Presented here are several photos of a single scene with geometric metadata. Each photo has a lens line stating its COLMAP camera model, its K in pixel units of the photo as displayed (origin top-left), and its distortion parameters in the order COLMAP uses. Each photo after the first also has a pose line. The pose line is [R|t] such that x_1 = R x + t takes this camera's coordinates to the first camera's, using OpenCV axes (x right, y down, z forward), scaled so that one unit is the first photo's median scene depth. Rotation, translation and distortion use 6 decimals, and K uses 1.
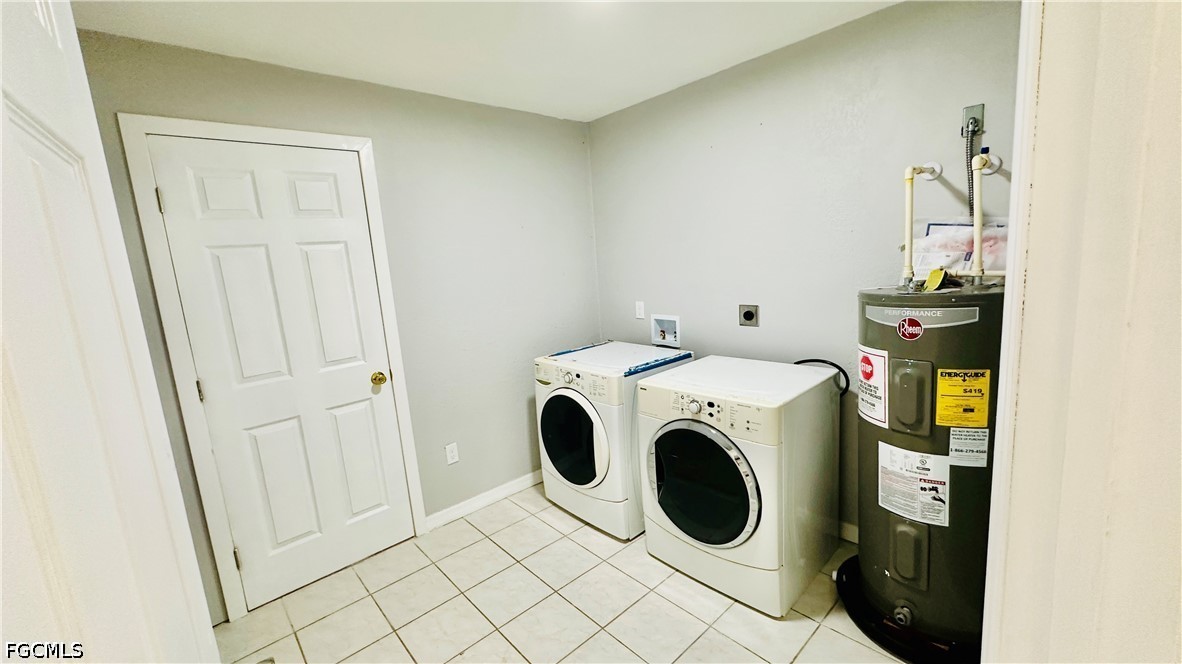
lens RADIAL K [[469.4, 0, 586.2], [0, 469.4, 333.1], [0, 0, 1]] dist [-0.008057, 0.000028]
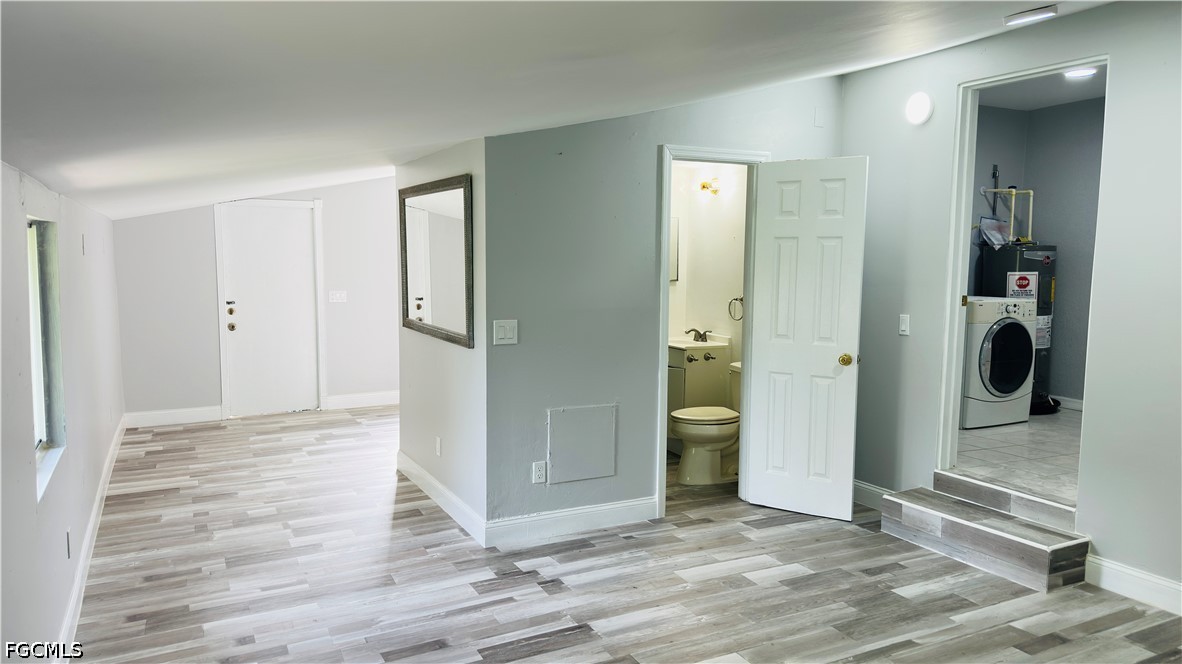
lens RADIAL K [[826.4, 0, 592.1], [0, 826.4, 342.3], [0, 0, 1]] dist [0.095106, -0.170527]
pose [[0.247581, -0.023247, 0.968588, -3.532748], [0.122963, 0.992382, -0.007612, 0.134524], [-0.961033, 0.120986, 0.248553, 1.988202]]
